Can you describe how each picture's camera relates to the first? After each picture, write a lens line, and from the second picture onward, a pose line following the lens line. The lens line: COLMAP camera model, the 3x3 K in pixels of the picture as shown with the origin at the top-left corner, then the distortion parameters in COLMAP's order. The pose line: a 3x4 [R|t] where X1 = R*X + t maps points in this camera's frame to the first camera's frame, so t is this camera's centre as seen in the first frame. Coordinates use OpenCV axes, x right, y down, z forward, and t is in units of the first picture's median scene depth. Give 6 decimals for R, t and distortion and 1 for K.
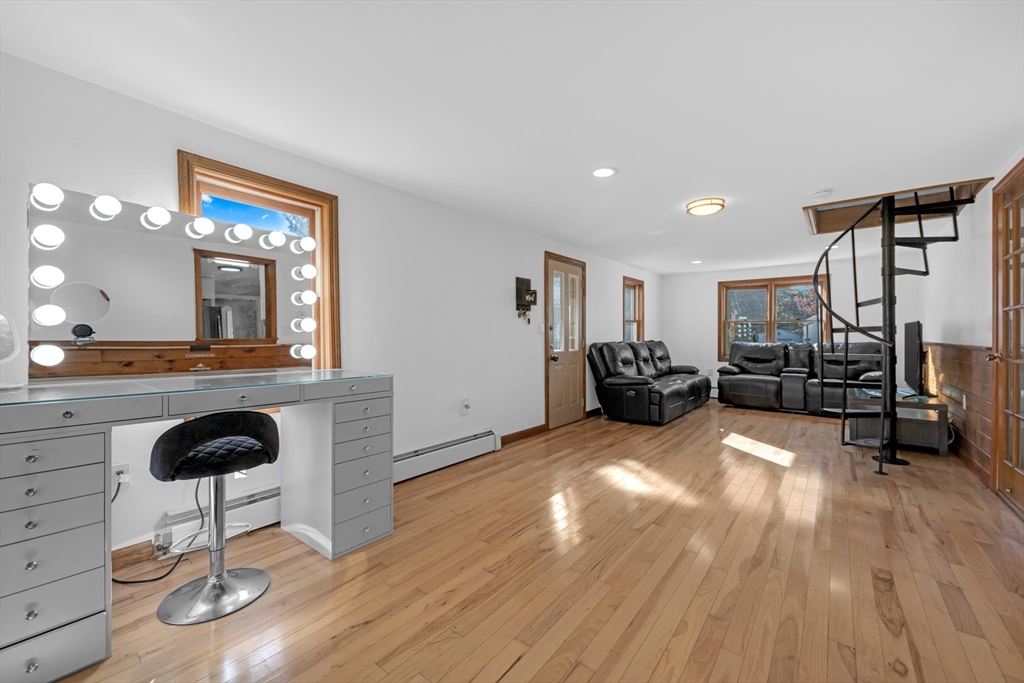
lens RADIAL K [[407.1, 0, 511.5], [0, 407.1, 339.0], [0, 0, 1]] dist [-0.001716, -0.000355]
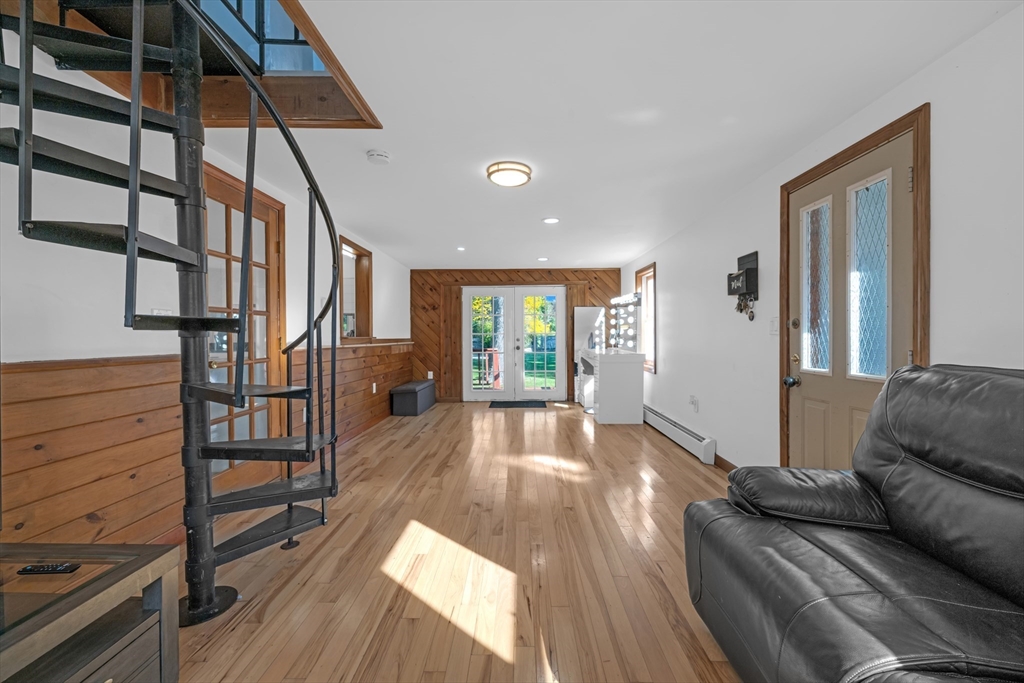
lens RADIAL K [[407.1, 0, 515.2], [0, 407.1, 339.5], [0, 0, 1]] dist [-0.001716, -0.000355]
pose [[-0.788334, -0.002215, -0.615244, 0.947637], [-0.010250, 0.999902, 0.009534, -0.009834], [0.615163, 0.013823, -0.788279, 1.606359]]
